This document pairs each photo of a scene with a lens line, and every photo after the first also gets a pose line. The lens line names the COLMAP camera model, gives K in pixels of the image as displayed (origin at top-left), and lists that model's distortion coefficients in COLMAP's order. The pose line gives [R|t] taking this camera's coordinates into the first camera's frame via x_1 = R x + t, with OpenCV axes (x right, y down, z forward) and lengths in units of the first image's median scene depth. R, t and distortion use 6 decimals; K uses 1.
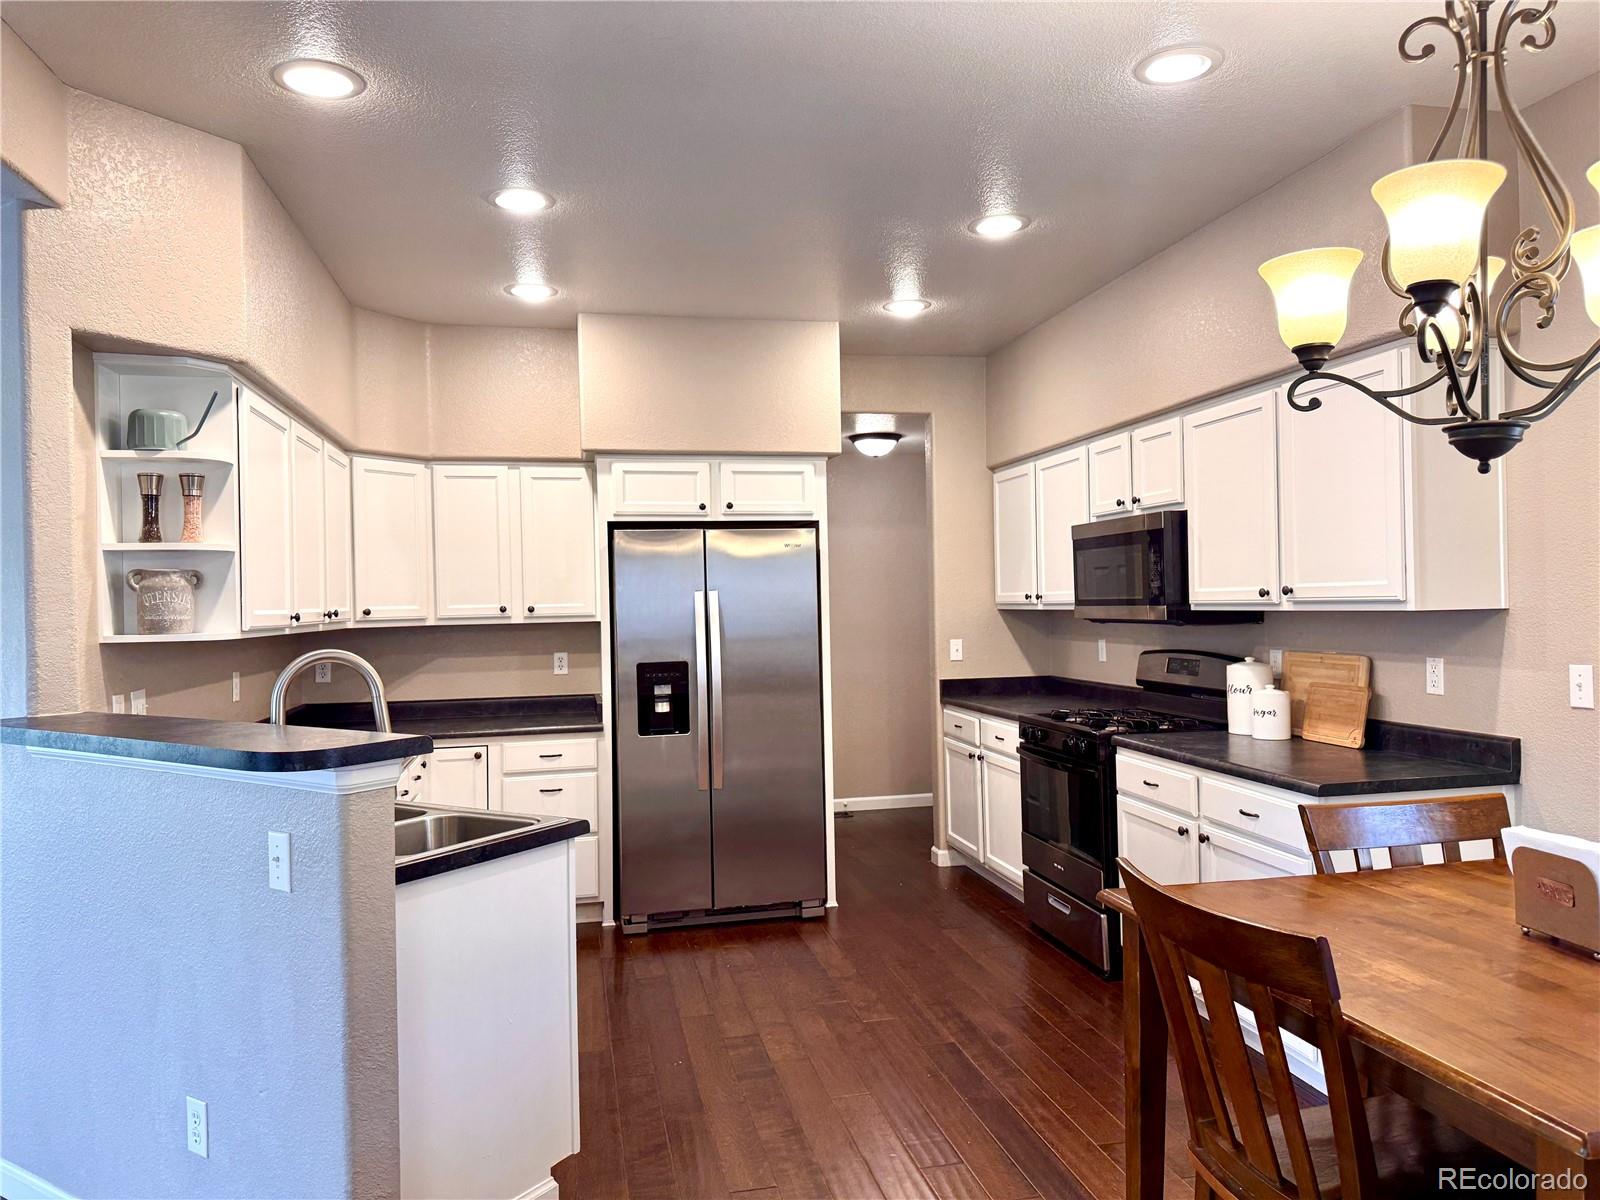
lens RADIAL K [[1125.5, 0, 800.0], [0, 1125.5, 600.0], [0, 0, 1]] dist [0.068142, -0.092642]
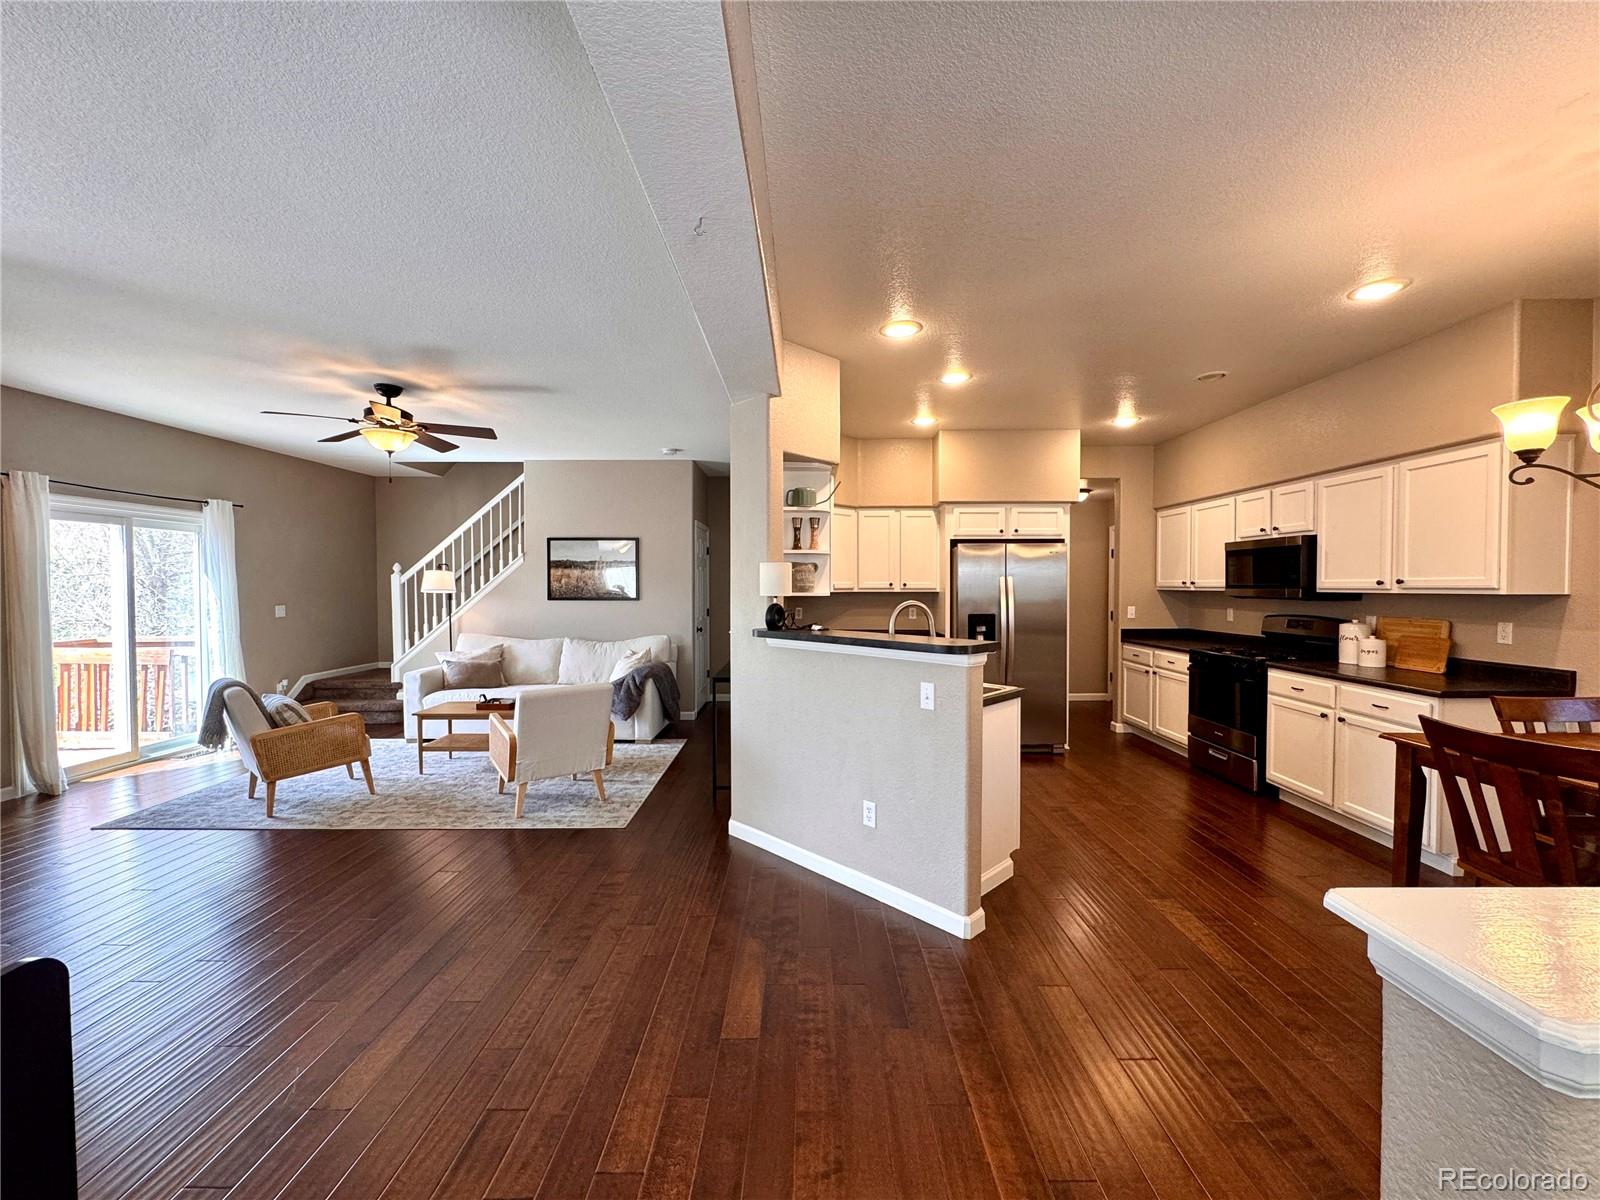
lens RADIAL K [[640.6, 0, 800.0], [0, 640.6, 600.0], [0, 0, 1]] dist [0.000200, 0.000483]
pose [[0.977452, 0.023543, -0.209839, -0.196126], [-0.017625, 0.999394, 0.030027, 0.004979], [0.210419, -0.025652, 0.977275, -0.114491]]
